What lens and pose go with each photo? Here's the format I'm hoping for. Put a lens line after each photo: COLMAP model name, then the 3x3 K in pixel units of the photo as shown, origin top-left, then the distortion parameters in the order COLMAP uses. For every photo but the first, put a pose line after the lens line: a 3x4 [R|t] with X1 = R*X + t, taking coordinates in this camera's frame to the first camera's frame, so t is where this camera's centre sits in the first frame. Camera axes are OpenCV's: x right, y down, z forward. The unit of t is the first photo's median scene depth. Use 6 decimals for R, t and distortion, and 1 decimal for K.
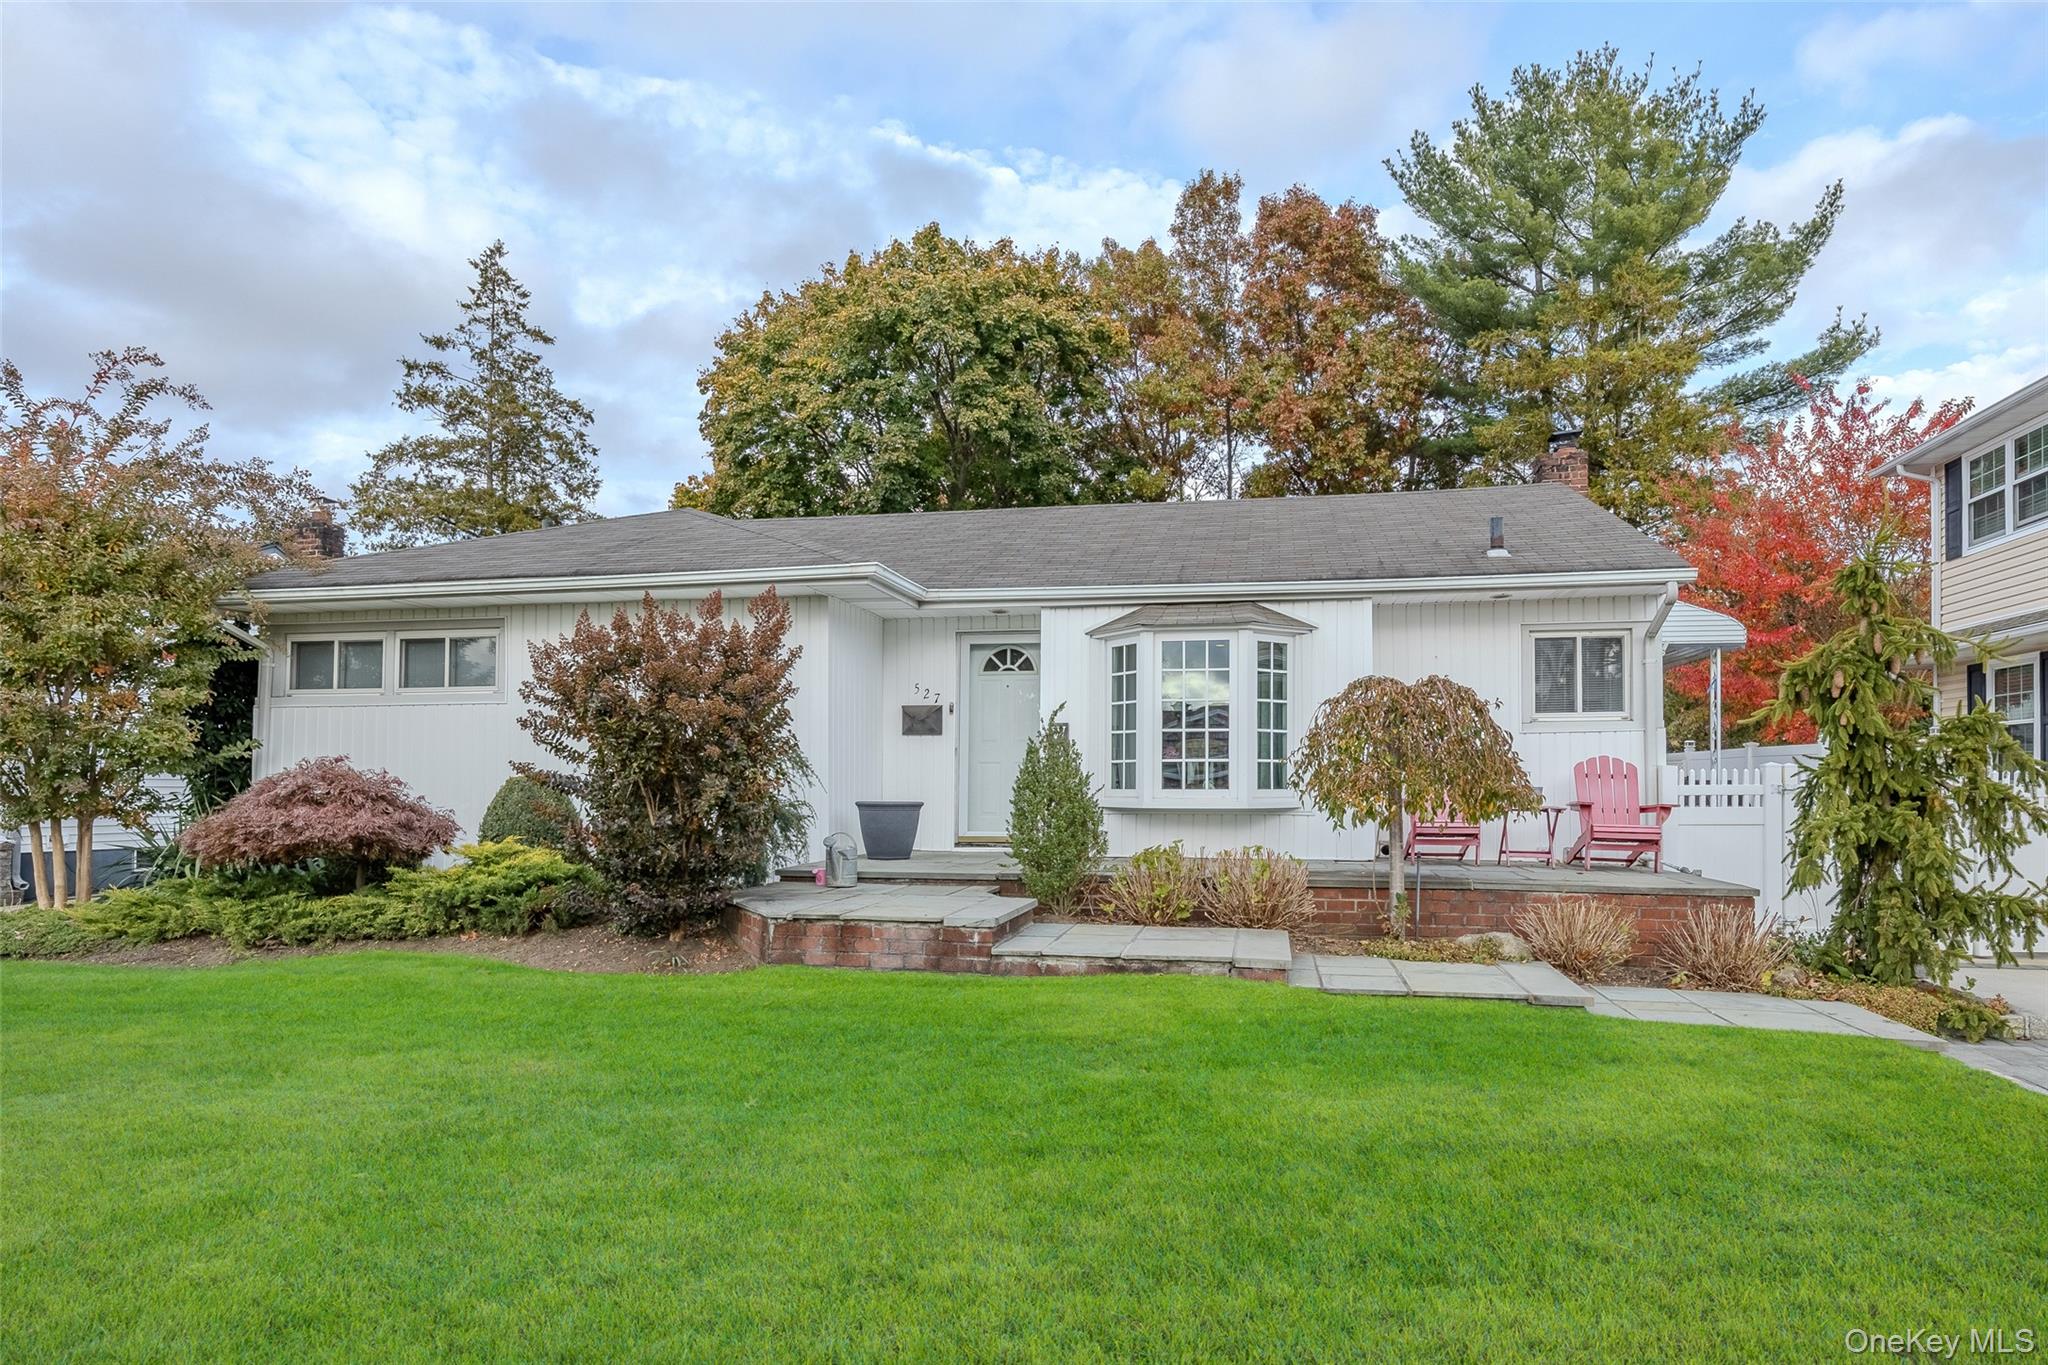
lens RADIAL K [[1205.1, 0, 1025.8], [0, 1205.1, 727.4], [0, 0, 1]] dist [-0.005289, -0.001426]
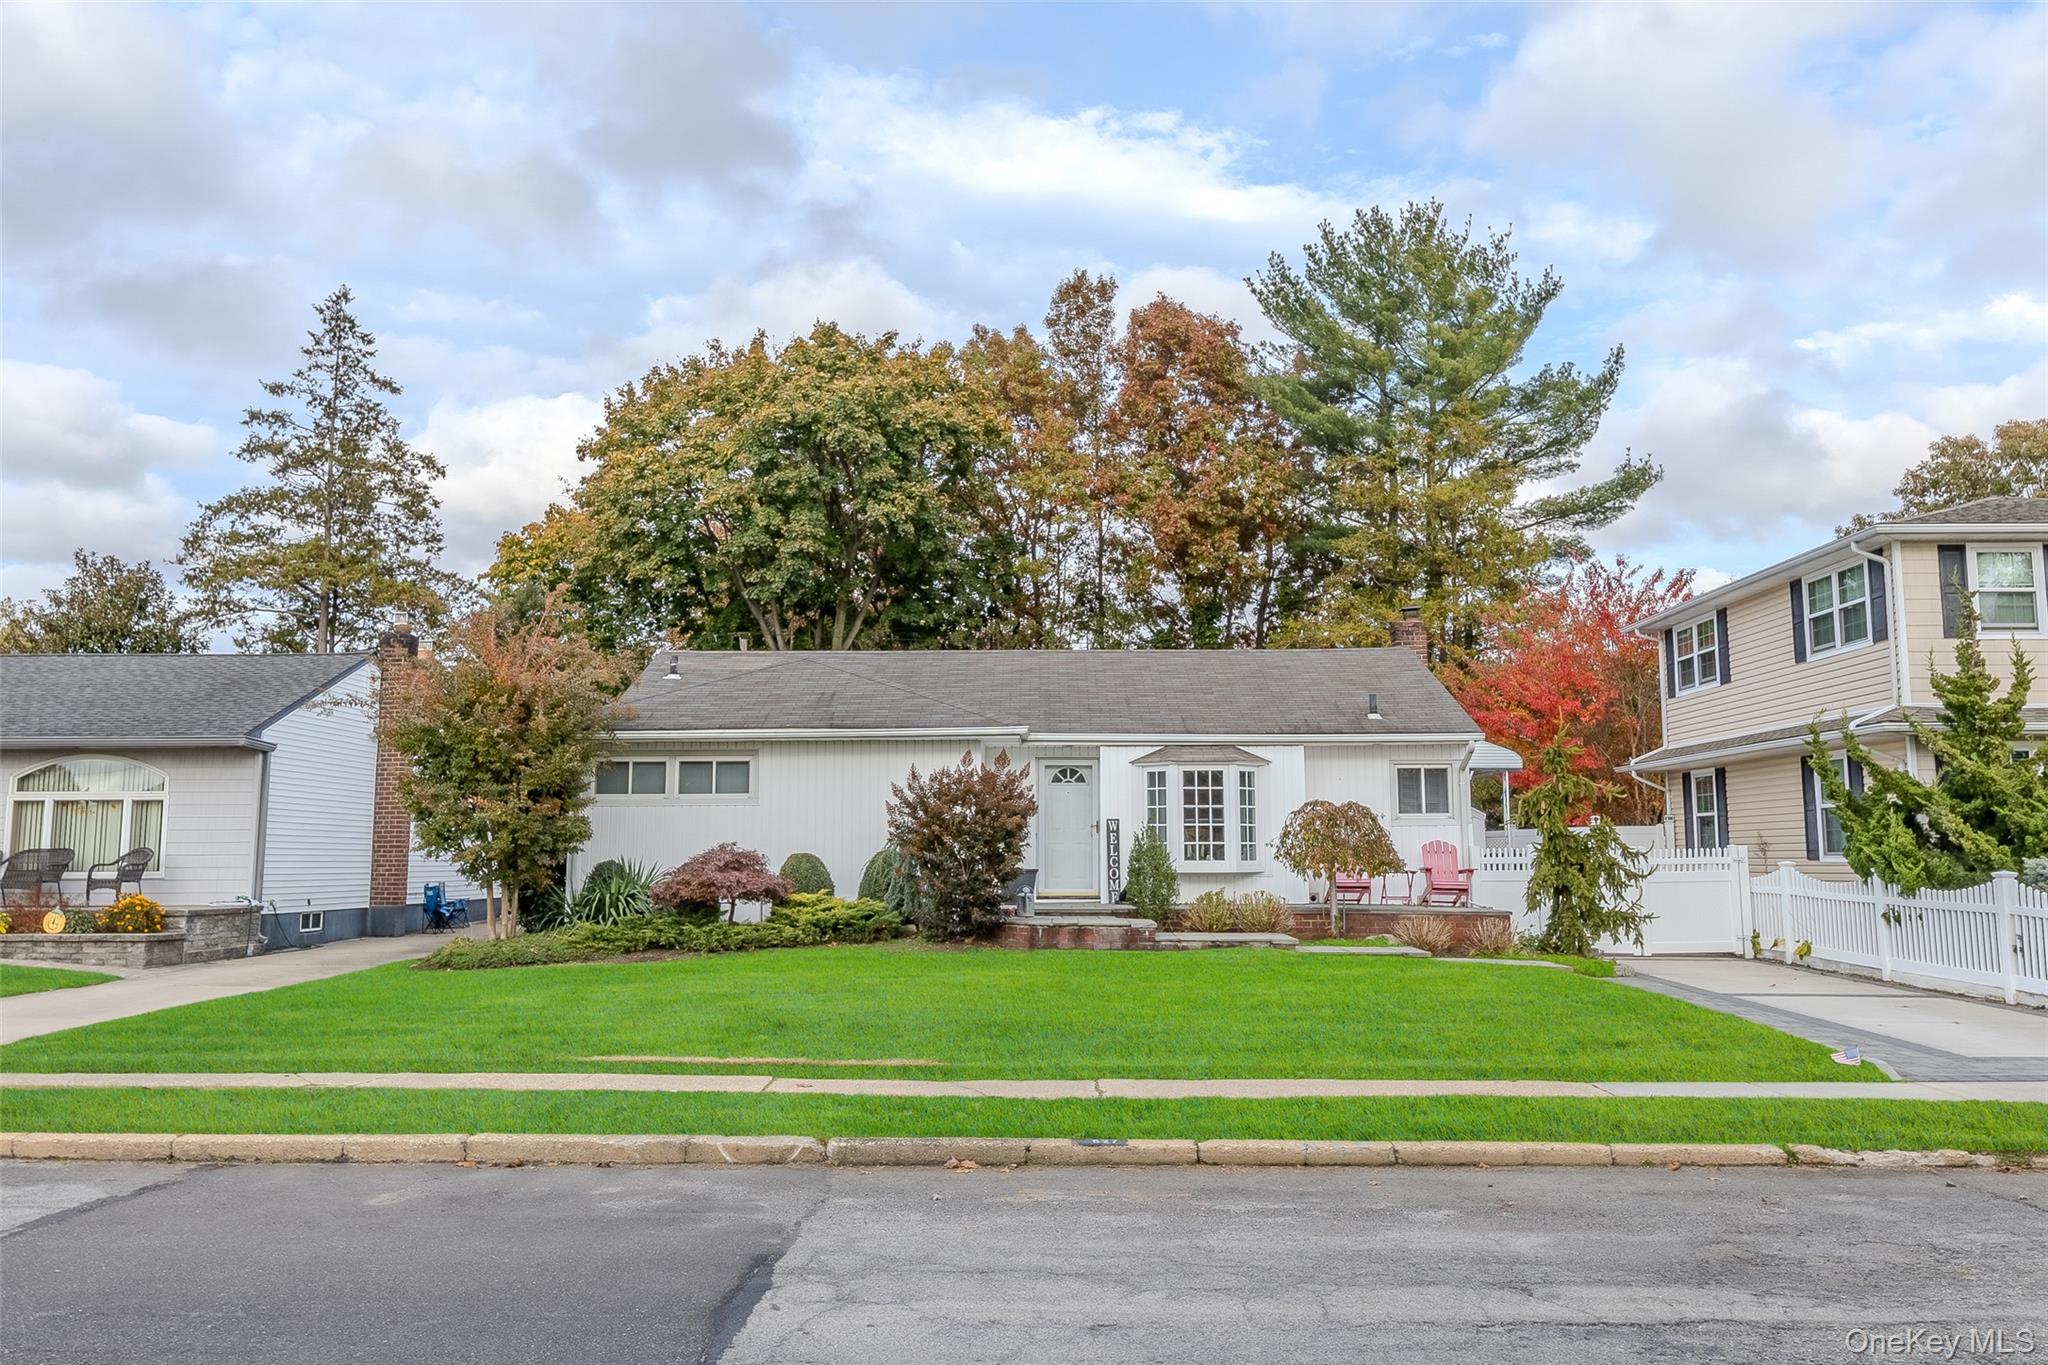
lens RADIAL K [[1611.1, 0, 927.2], [0, 1611.1, 610.1], [0, 0, 1]] dist [0.002838, -0.001502]
pose [[0.991796, 0.017766, 0.126590, -0.192721], [-0.004509, 0.994541, -0.104249, -0.021565], [-0.127751, 0.102823, 0.986462, -0.432036]]
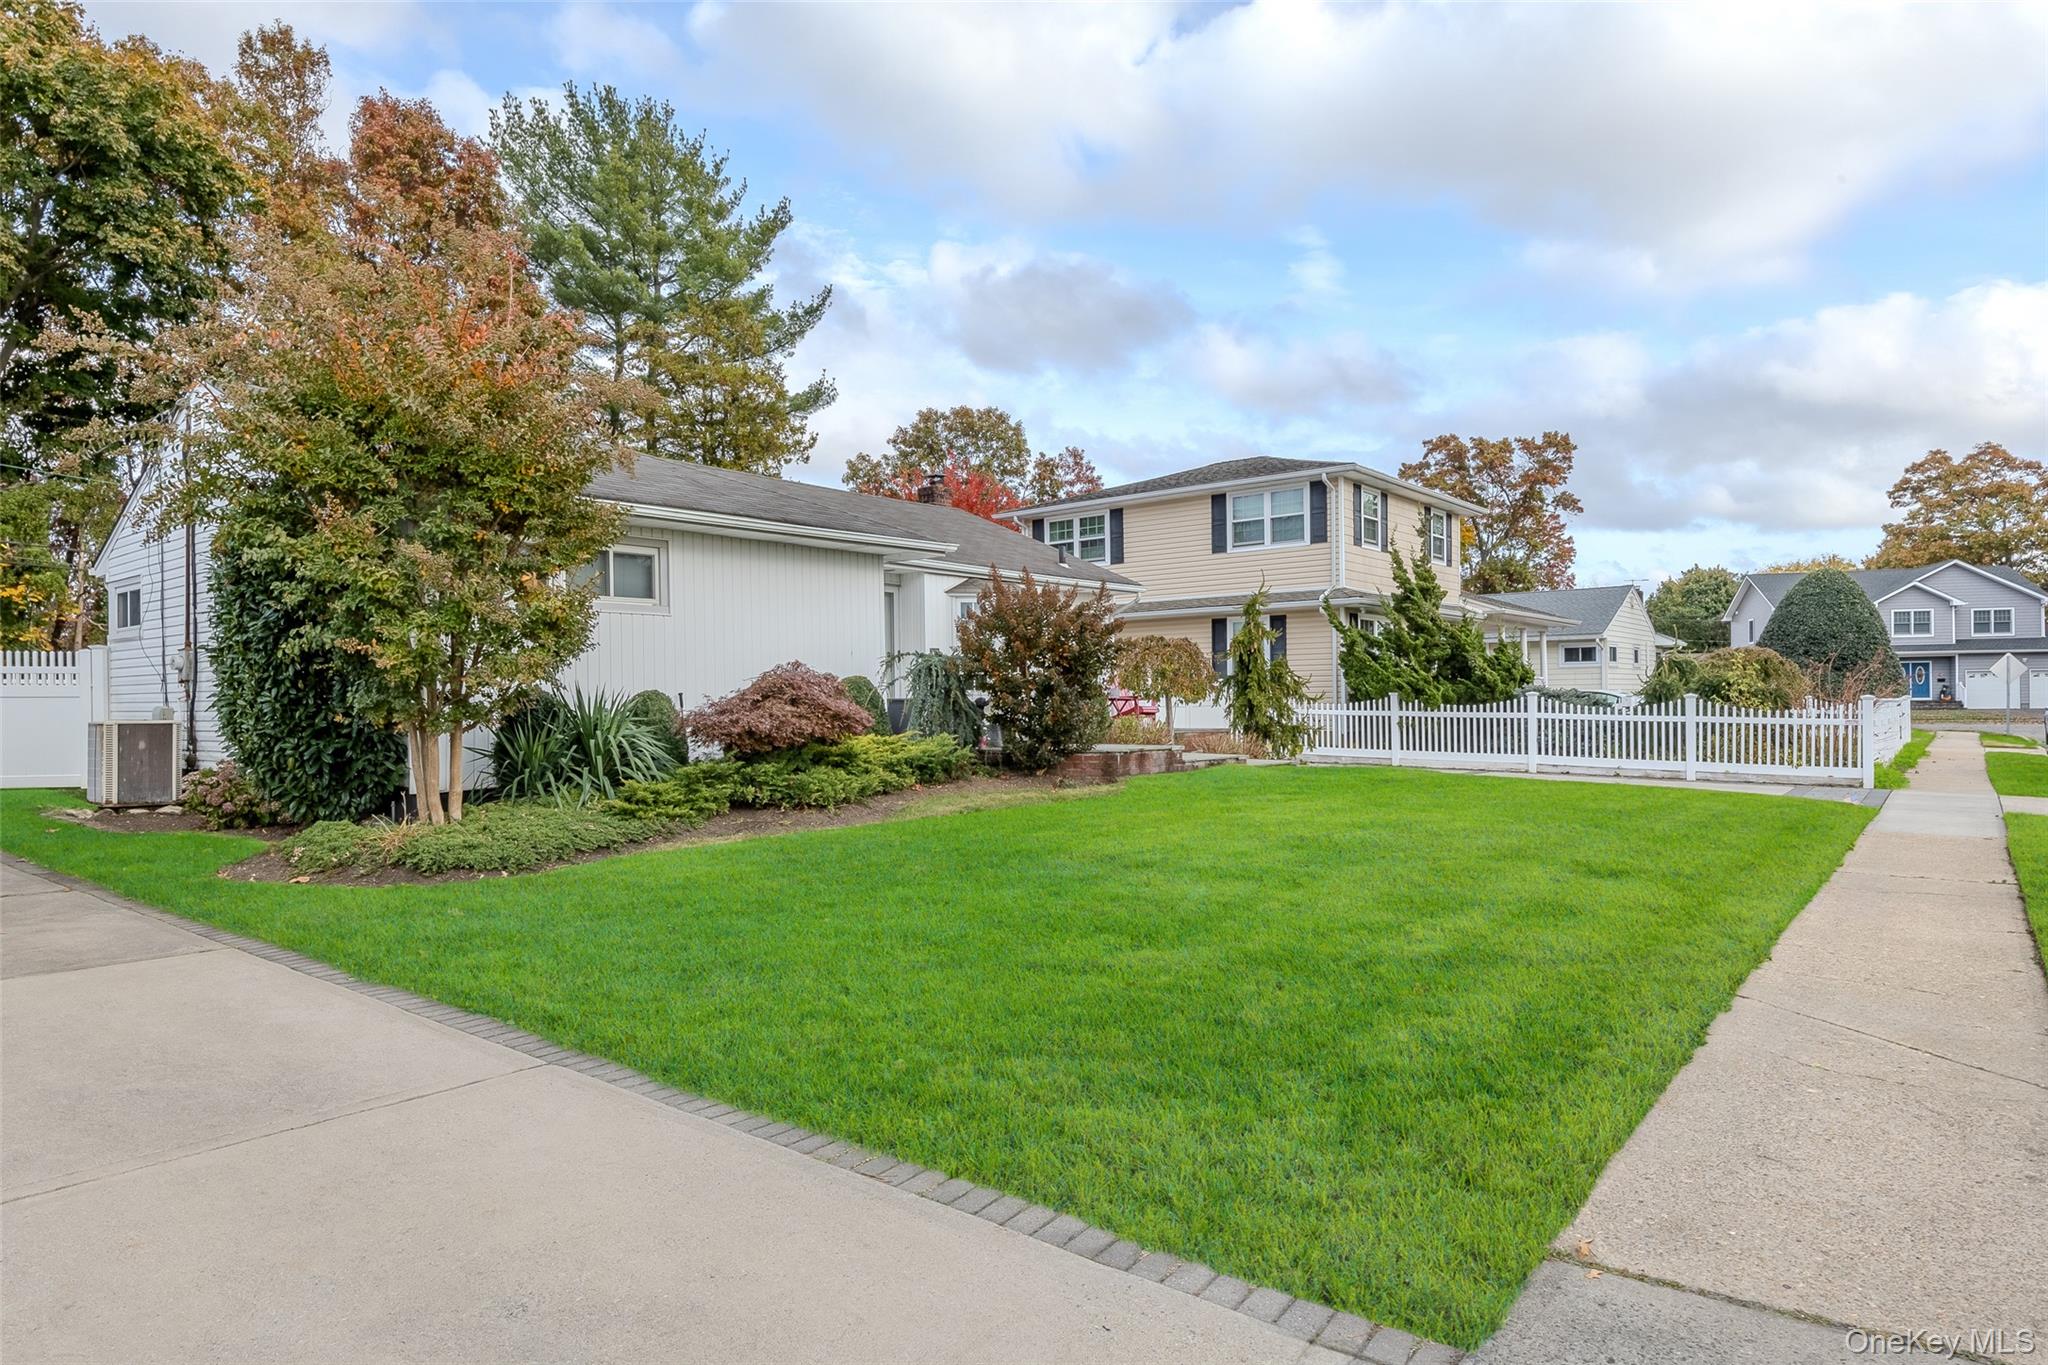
lens RADIAL K [[1205.1, 0, 1025.8], [0, 1205.1, 727.4], [0, 0, 1]] dist [-0.005289, -0.001426]
pose [[0.460520, -0.028620, 0.887188, -0.513874], [-0.035392, 0.998093, 0.050569, 0.006532], [-0.886943, -0.054688, 0.458629, 0.064257]]
